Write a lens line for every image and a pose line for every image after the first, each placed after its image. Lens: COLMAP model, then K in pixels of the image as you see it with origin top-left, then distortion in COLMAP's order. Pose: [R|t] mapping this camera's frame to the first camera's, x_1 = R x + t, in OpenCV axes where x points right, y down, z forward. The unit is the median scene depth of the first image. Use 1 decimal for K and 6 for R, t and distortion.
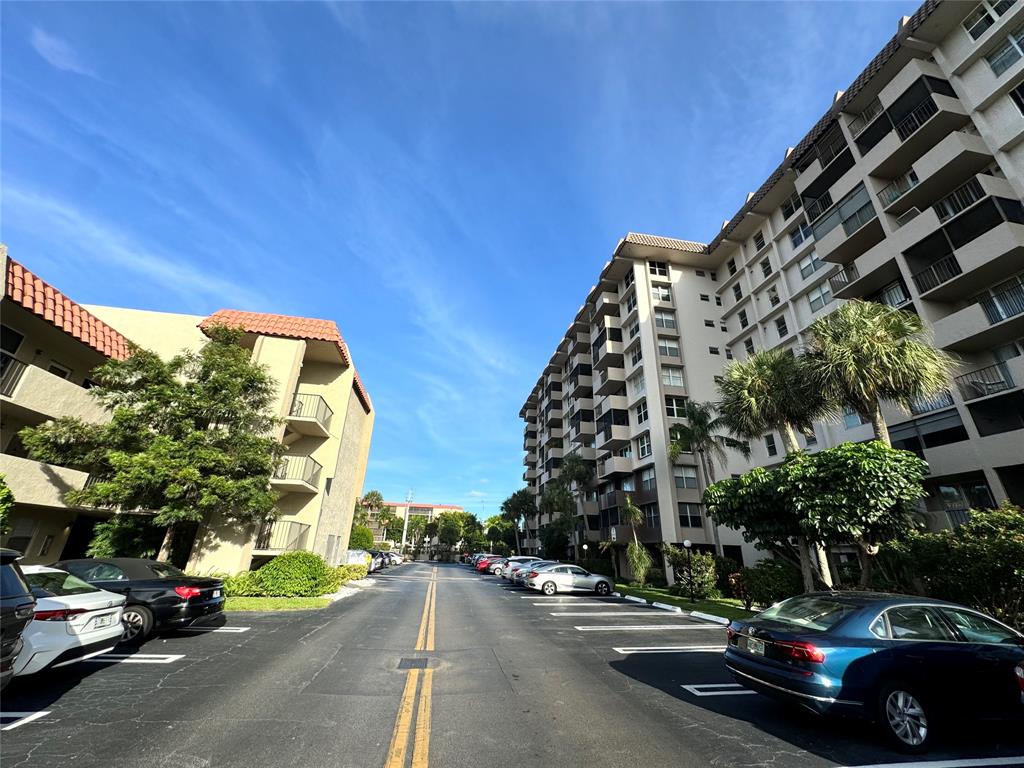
lens RADIAL K [[407.5, 0, 512.0], [0, 407.5, 384.0], [0, 0, 1]] dist [-0.003020, -0.000135]
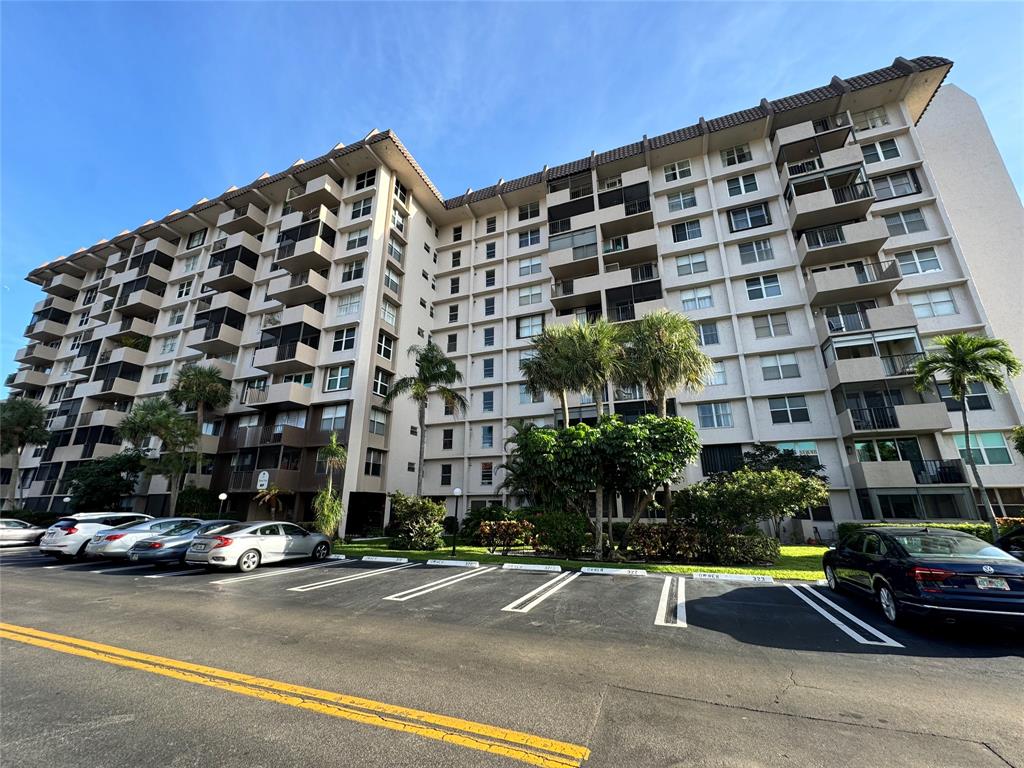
lens RADIAL K [[407.5, 0, 512.0], [0, 407.5, 384.0], [0, 0, 1]] dist [-0.003020, -0.000135]
pose [[0.518751, 0.224518, 0.824918, -0.166592], [-0.315532, 0.947058, -0.059338, 0.098715], [-0.794567, -0.229506, 0.562130, 0.247333]]
